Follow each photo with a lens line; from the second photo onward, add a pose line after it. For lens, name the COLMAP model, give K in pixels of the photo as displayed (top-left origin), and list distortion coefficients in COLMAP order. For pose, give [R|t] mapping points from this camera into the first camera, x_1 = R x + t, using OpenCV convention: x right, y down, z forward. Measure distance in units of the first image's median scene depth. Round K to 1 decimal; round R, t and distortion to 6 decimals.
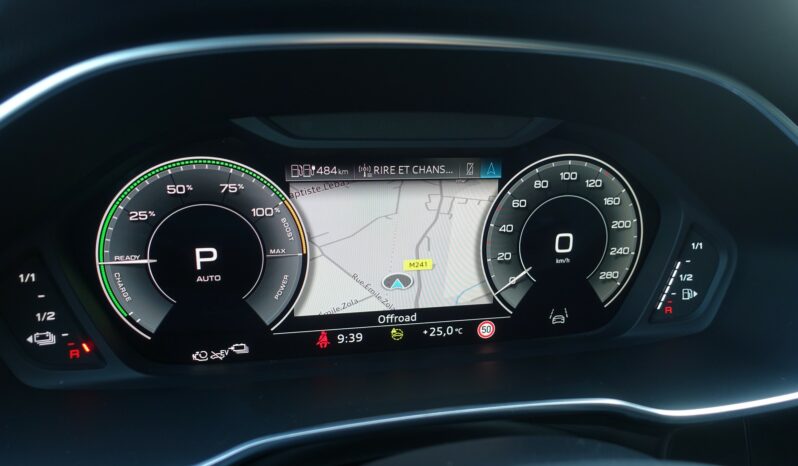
lens RADIAL K [[554.5, 0, 399.0], [0, 554.5, 233.0], [0, 0, 1]] dist [0.002231, 0.001594]
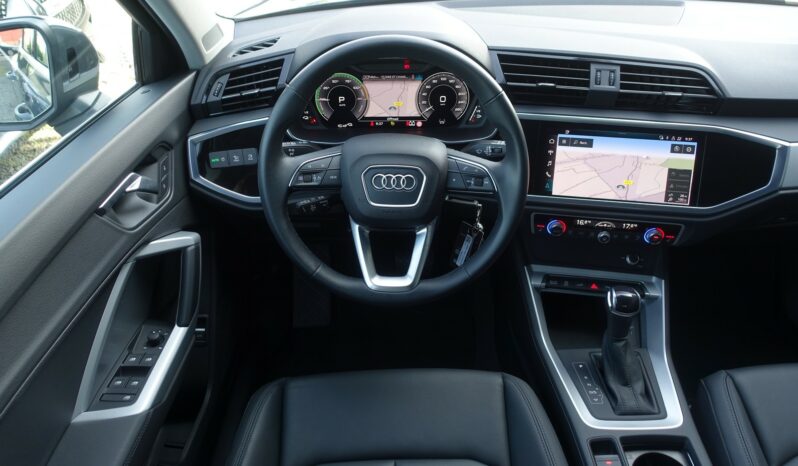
lens RADIAL K [[545.0, 0, 399.0], [0, 545.0, 233.0], [0, 0, 1]] dist [-0.005981, 0.001455]
pose [[0.980011, 0.087565, -0.178638, 0.735014], [-0.029525, 0.951998, 0.304675, -0.218967], [0.196742, -0.293311, 0.935554, -2.513337]]
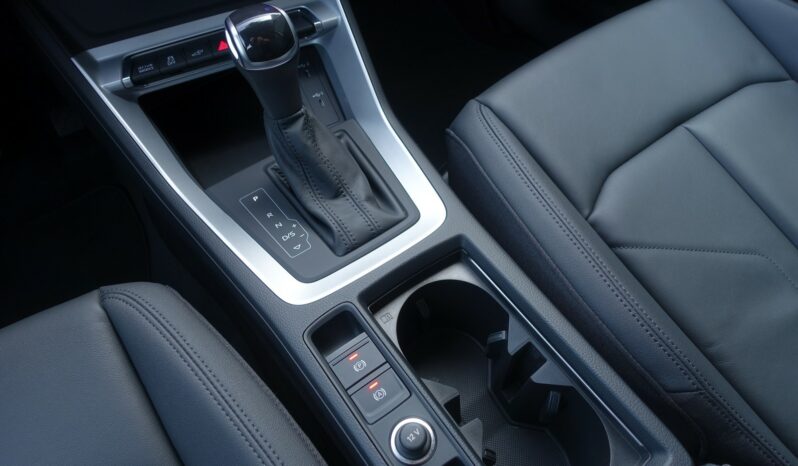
lens RADIAL K [[545.0, 0, 399.0], [0, 545.0, 233.0], [0, 0, 1]] dist [-0.005981, 0.001455]
pose [[0.915370, -0.348446, 0.201700, 1.330620], [0.171508, 0.790723, 0.587658, 0.682024], [-0.364256, -0.503331, 0.783566, -0.999746]]
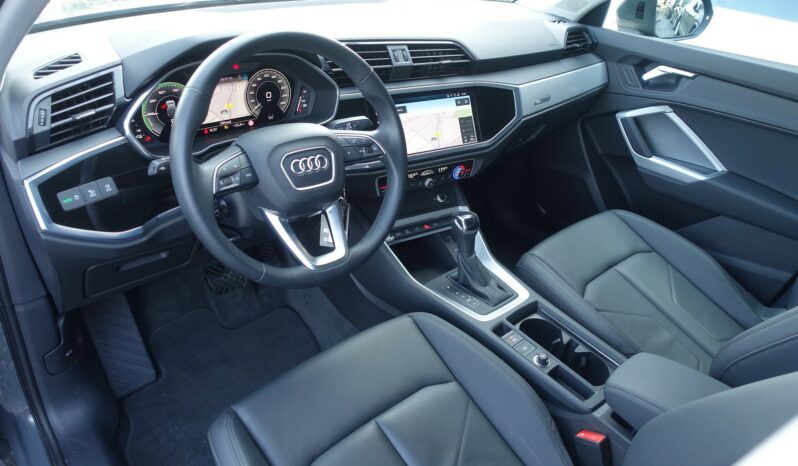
lens RADIAL K [[545.0, 0, 399.0], [0, 545.0, 233.0], [0, 0, 1]] dist [-0.005981, 0.001455]
pose [[0.878042, -0.220589, 0.424715, -0.667869], [0.096856, 0.950982, 0.293686, -0.088938], [-0.468680, -0.216732, 0.856368, -2.659334]]
